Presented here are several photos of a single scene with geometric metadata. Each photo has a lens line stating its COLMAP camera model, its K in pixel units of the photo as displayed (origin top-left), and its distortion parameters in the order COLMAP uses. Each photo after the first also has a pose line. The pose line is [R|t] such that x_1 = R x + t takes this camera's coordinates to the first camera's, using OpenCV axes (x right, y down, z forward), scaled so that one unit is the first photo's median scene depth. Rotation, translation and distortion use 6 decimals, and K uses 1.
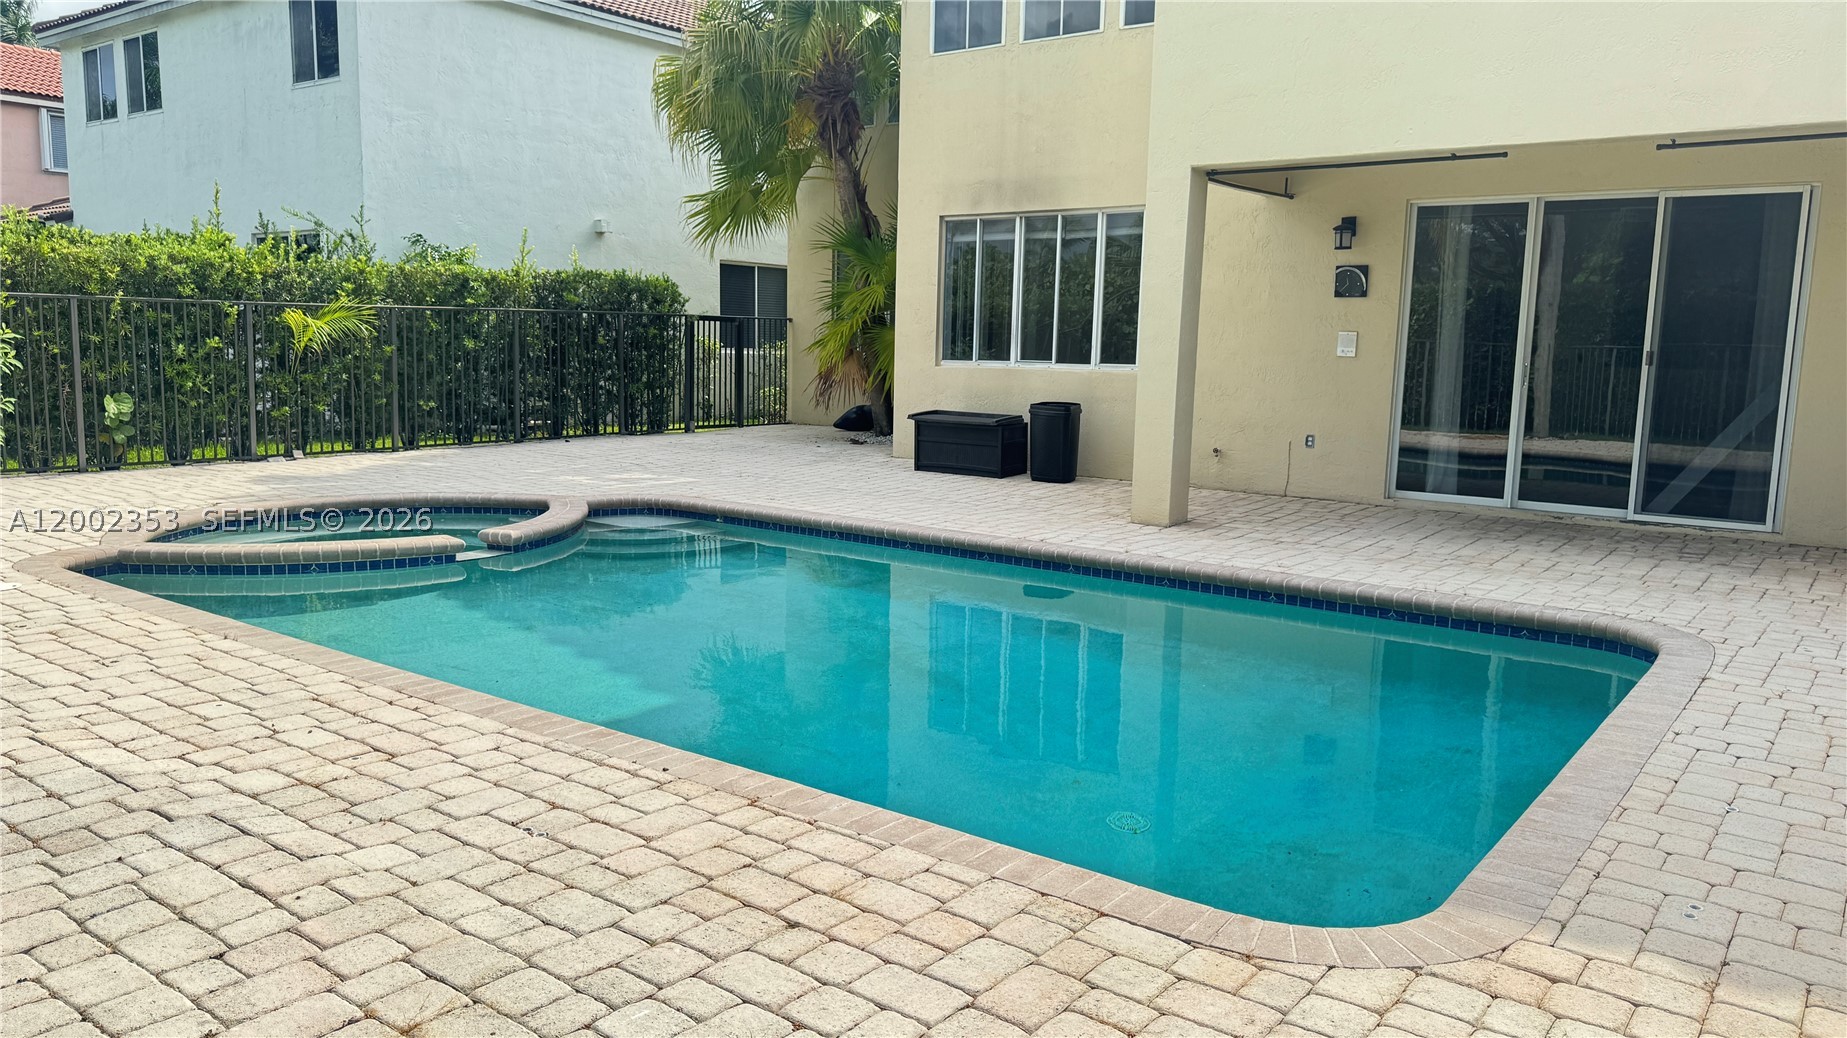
lens RADIAL K [[1307.0, 0, 923.5], [0, 1307.0, 519.0], [0, 0, 1]] dist [-0.000385, -0.000892]
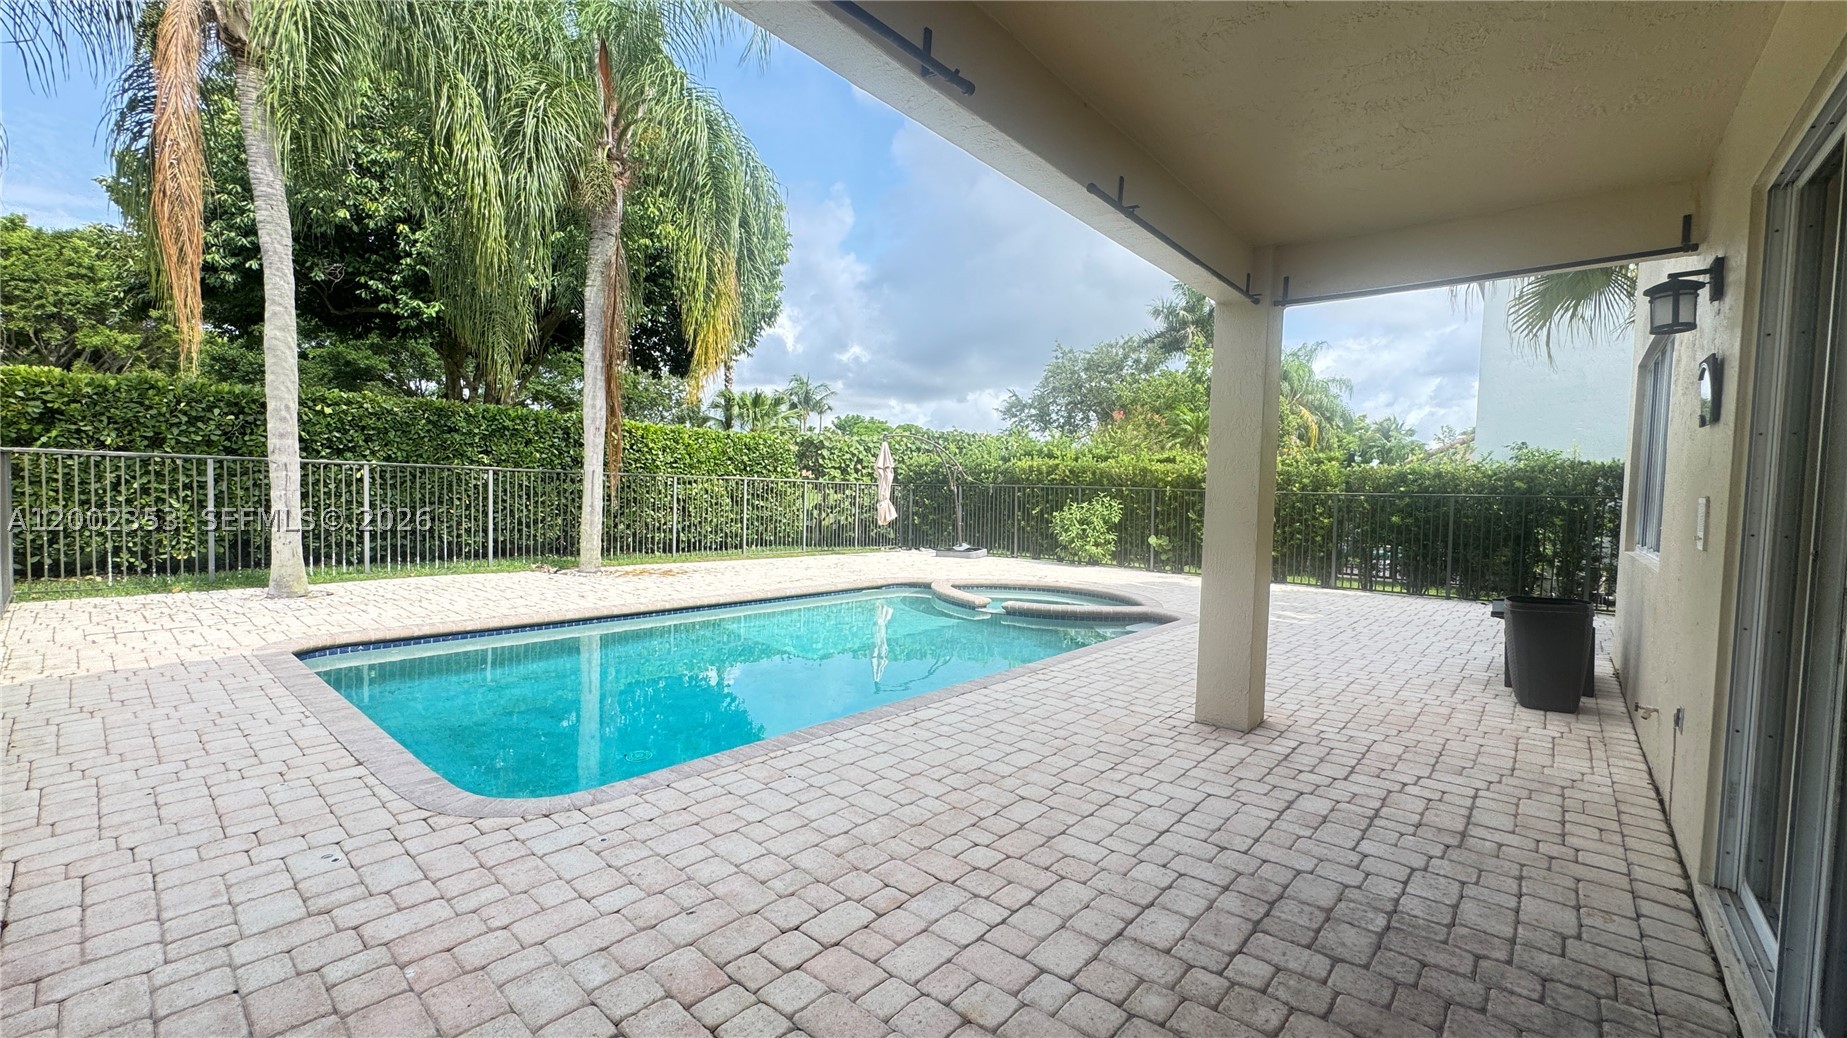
lens RADIAL K [[740.3, 0, 923.5], [0, 740.3, 519.0], [0, 0, 1]] dist [-0.005144, 0.000678]
pose [[-0.058231, 0.015075, -0.998189, 1.041892], [-0.169603, 0.985201, 0.024773, -0.160940], [0.983791, 0.170738, -0.054812, 1.277762]]
